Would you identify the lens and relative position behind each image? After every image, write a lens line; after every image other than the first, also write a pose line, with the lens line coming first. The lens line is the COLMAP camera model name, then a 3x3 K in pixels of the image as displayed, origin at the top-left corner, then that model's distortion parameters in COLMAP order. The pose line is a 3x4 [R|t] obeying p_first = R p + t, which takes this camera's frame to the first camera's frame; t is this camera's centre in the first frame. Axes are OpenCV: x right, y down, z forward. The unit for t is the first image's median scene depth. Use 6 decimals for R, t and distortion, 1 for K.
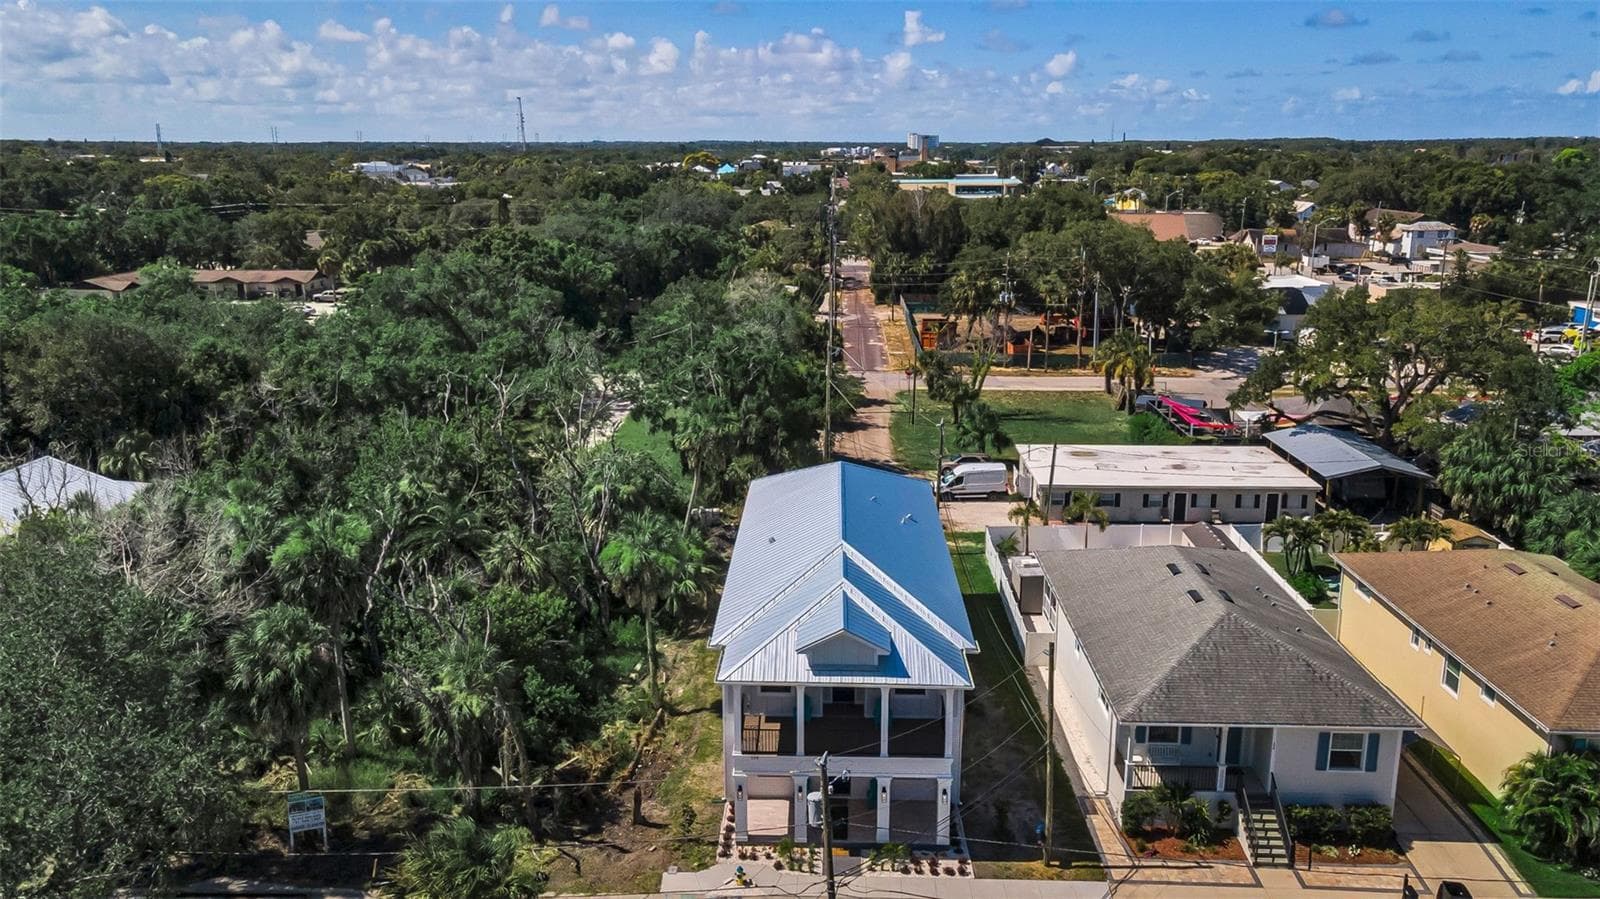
lens RADIAL K [[1164.1, 0, 800.0], [0, 1164.1, 449.5], [0, 0, 1]] dist [0.041142, -0.002411]
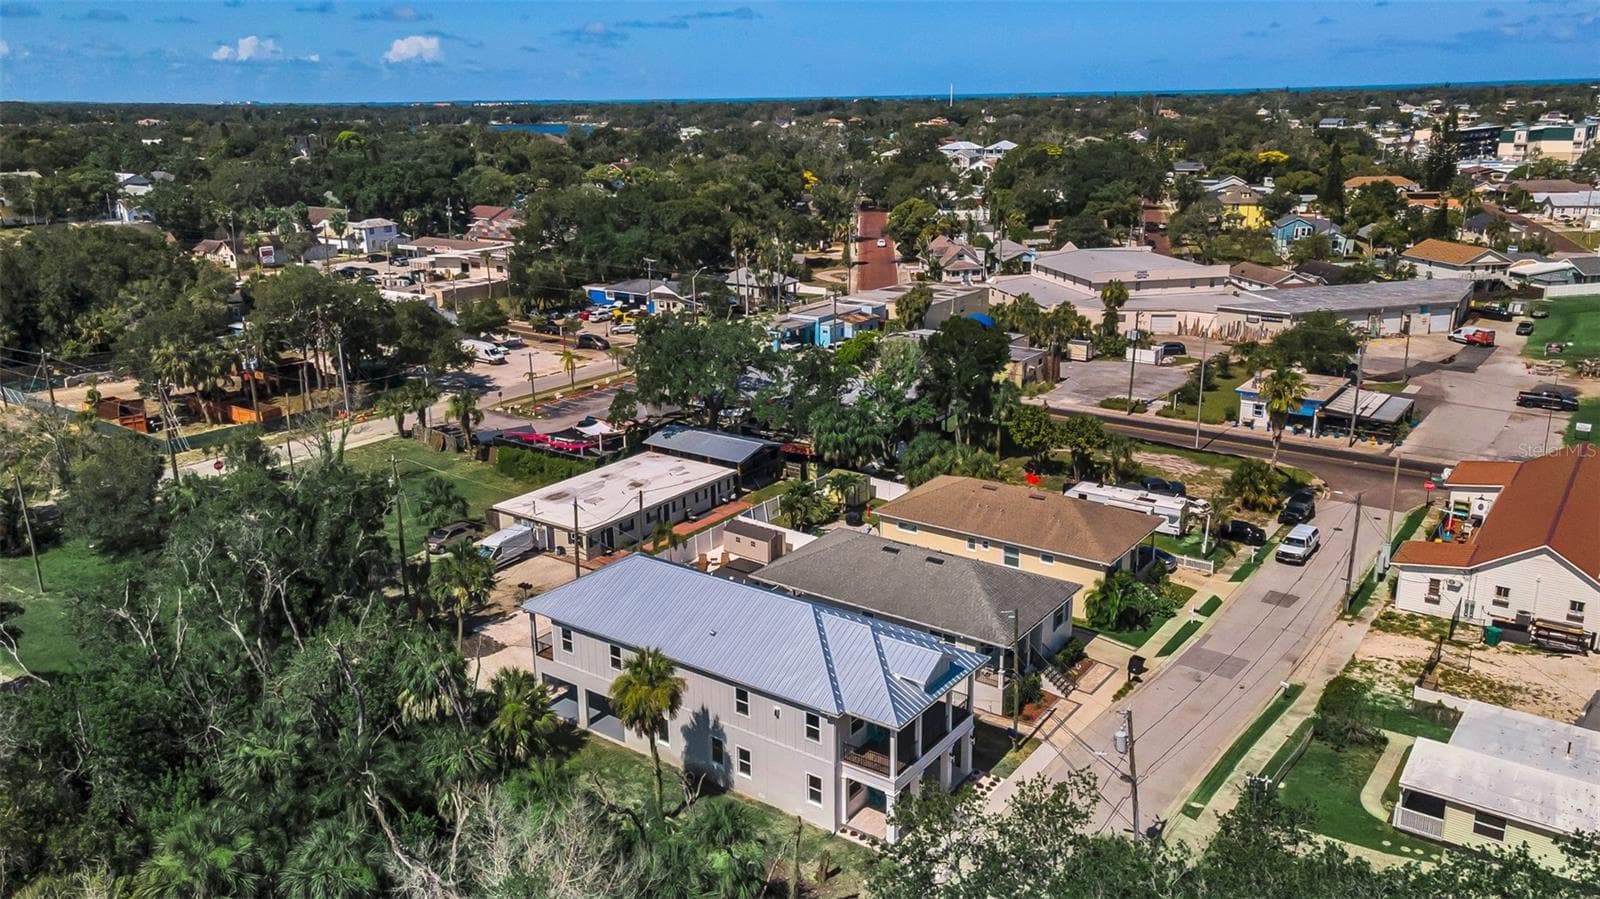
lens RADIAL K [[1164.1, 0, 800.0], [0, 1164.1, 449.5], [0, 0, 1]] dist [0.041142, -0.002411]
pose [[0.568039, -0.239662, 0.787333, -0.260350], [0.220759, 0.965973, 0.134768, -0.072332], [-0.792841, 0.097257, 0.601618, 0.066272]]
